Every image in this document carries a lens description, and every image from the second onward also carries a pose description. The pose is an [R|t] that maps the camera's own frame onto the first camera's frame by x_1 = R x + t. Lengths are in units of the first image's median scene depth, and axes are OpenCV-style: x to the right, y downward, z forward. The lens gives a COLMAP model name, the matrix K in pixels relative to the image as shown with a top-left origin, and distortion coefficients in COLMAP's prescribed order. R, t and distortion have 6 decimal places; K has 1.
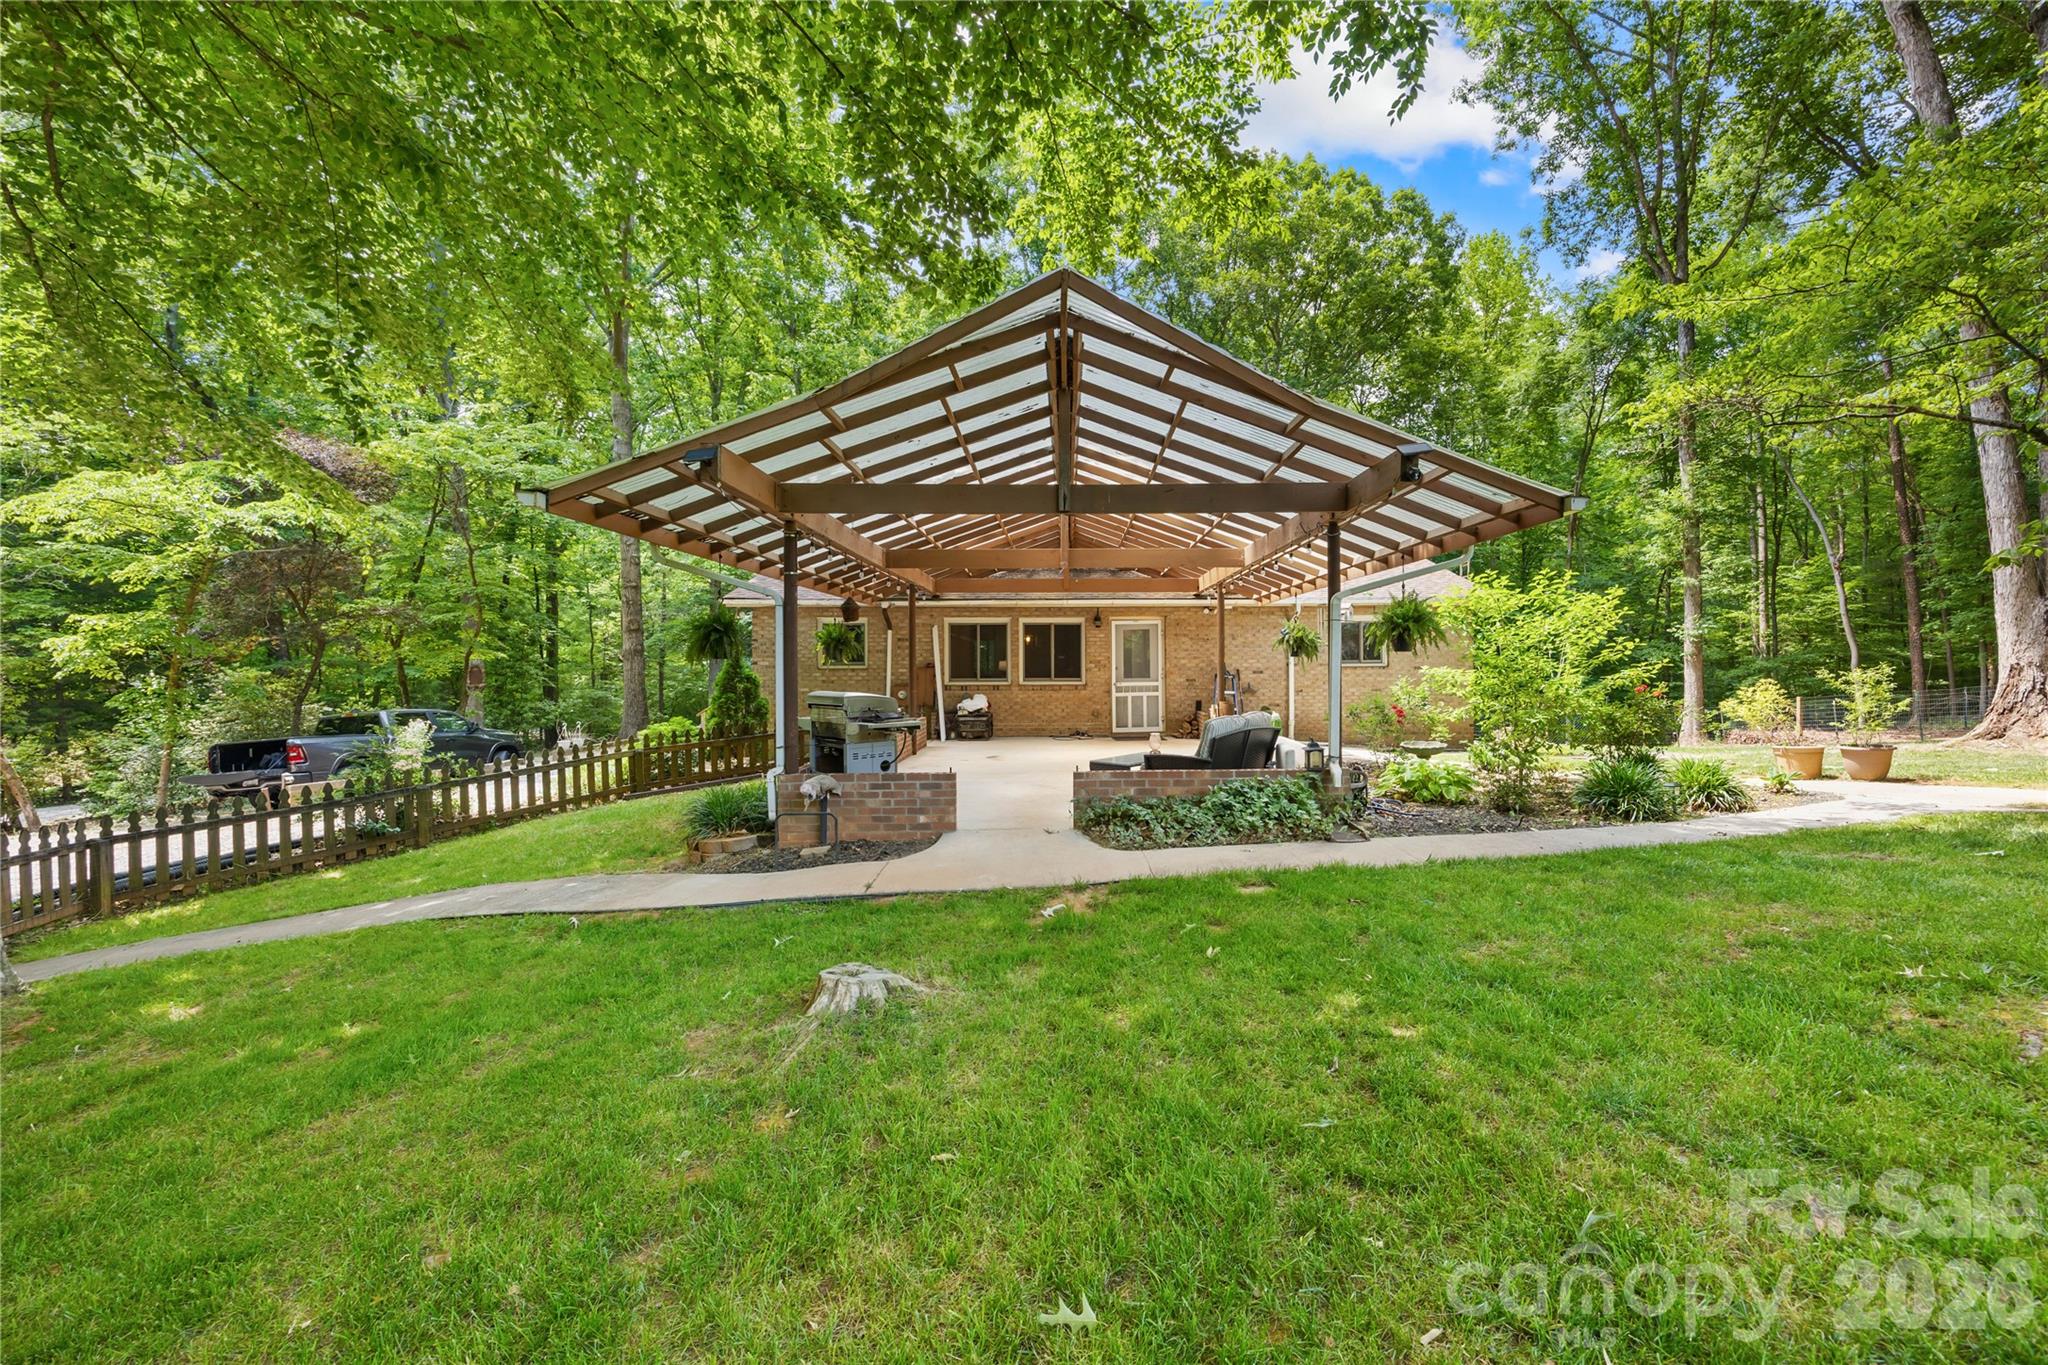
lens RADIAL K [[760.3, 0, 1024.0], [0, 760.3, 682.5], [0, 0, 1]] dist [-0.000515, -0.000031]
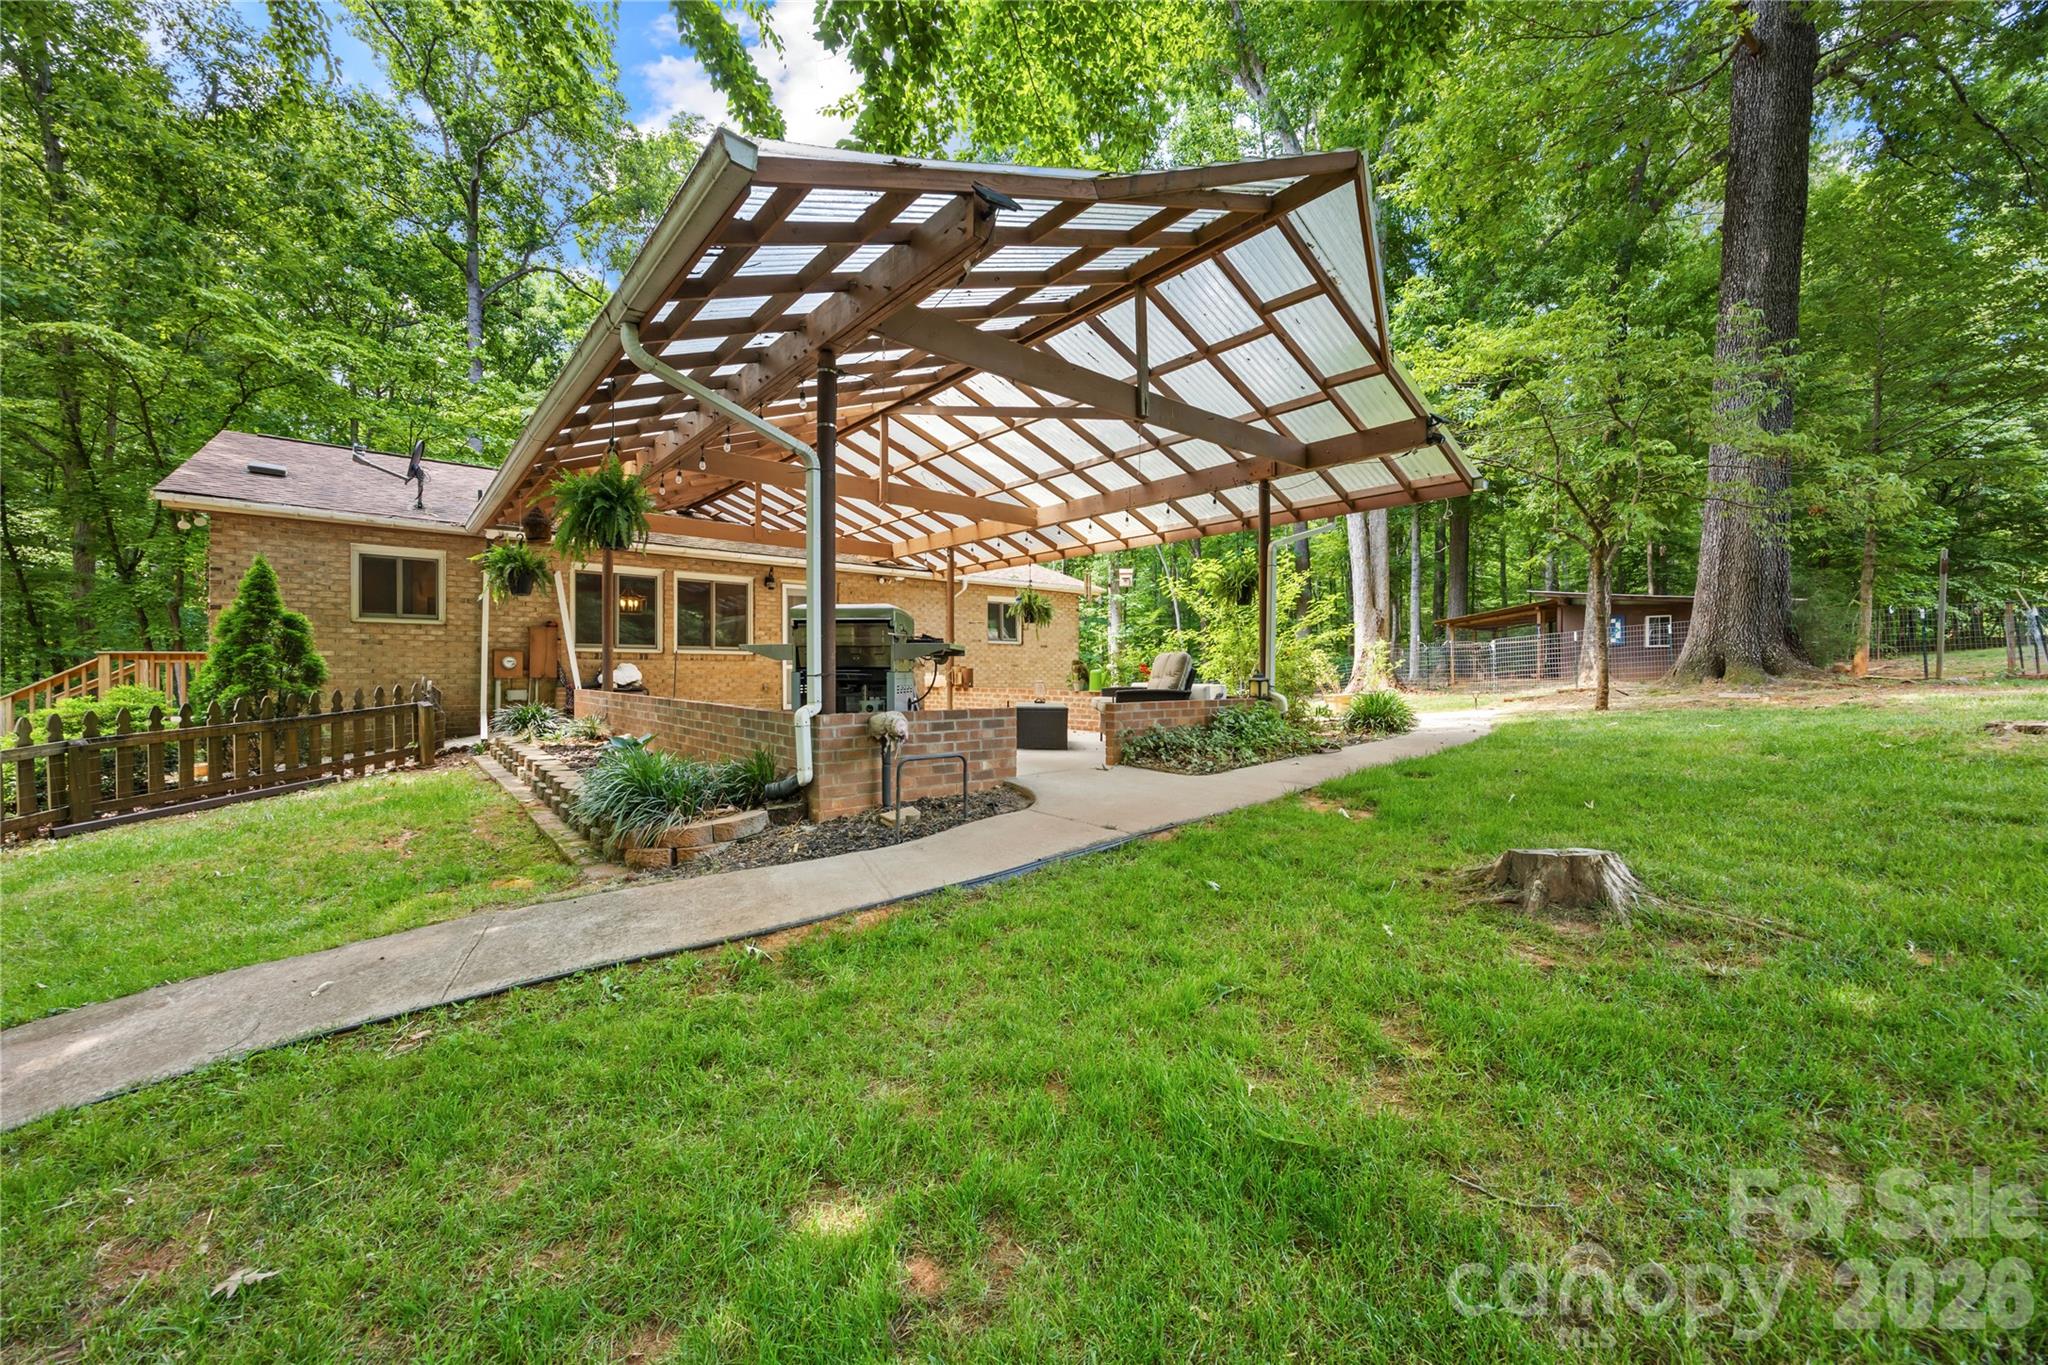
lens RADIAL K [[777.3, 0, 1015.3], [0, 777.3, 689.1], [0, 0, 1]] dist [-0.000675, -0.000067]
pose [[0.788226, -0.007330, 0.615342, -0.317027], [0.003444, 0.999966, 0.007501, 0.048967], [-0.615376, -0.003794, 0.788225, 0.178502]]
